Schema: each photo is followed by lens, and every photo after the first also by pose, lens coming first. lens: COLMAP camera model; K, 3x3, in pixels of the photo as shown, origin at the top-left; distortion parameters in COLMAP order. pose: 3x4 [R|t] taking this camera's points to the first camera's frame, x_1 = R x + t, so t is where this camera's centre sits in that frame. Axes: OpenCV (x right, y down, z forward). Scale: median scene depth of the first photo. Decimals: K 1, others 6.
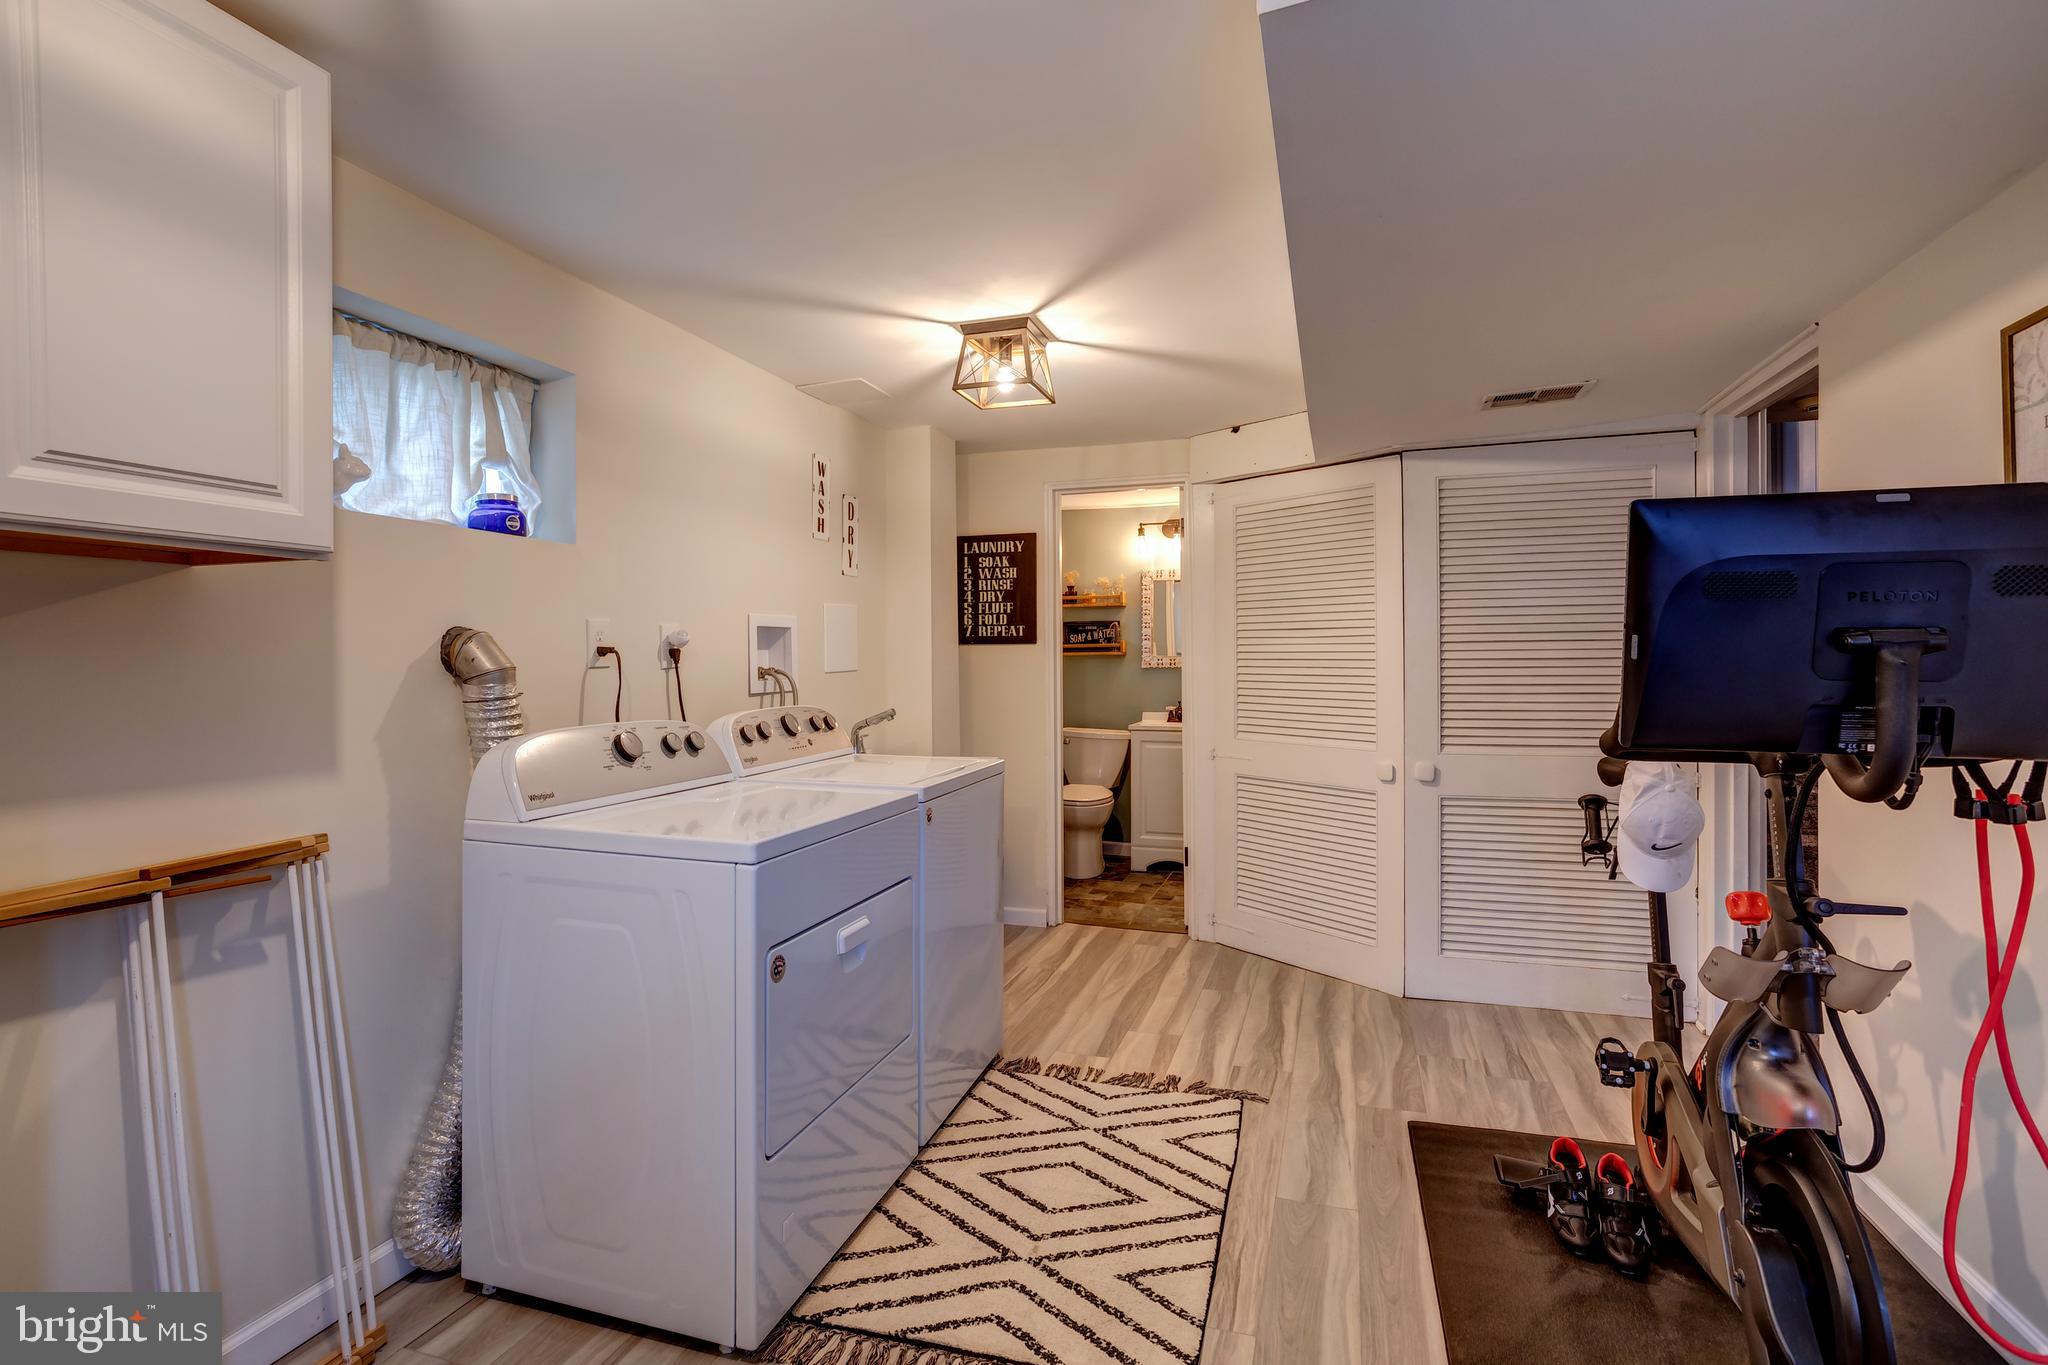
lens RADIAL K [[1002.3, 0, 990.3], [0, 1002.3, 659.8], [0, 0, 1]] dist [-0.041135, 0.024734]
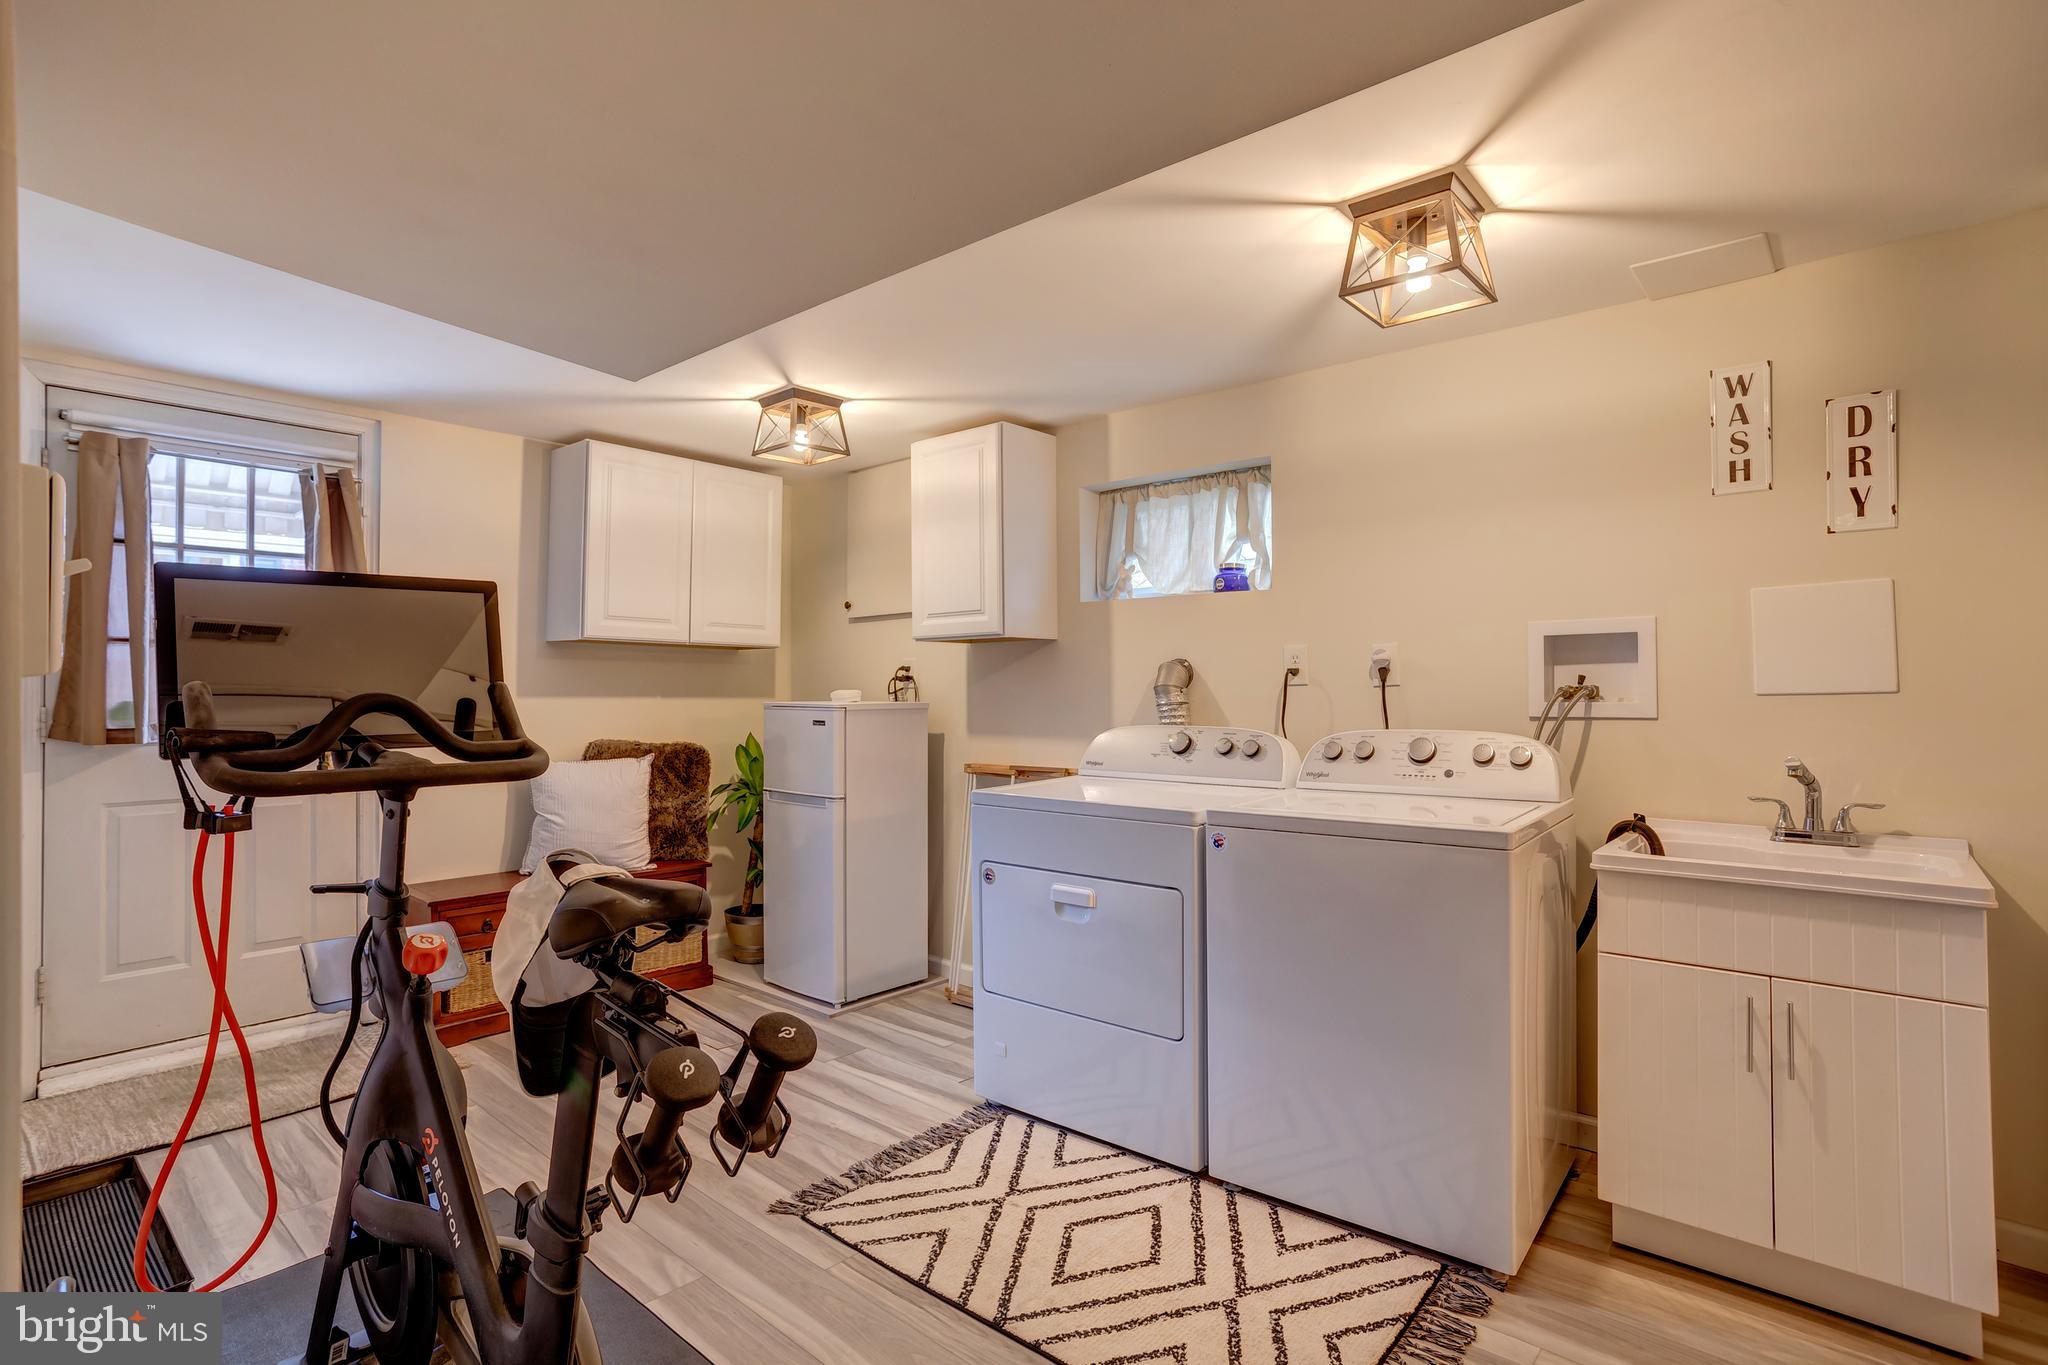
lens RADIAL K [[1002.3, 0, 1017.6], [0, 1002.3, 682.9], [0, 0, 1]] dist [-0.041135, 0.024734]
pose [[-0.374047, 0.004968, -0.927396, 1.009726], [0.008811, 0.999960, 0.001803, -0.000928], [0.927368, -0.007497, -0.374076, 1.325357]]
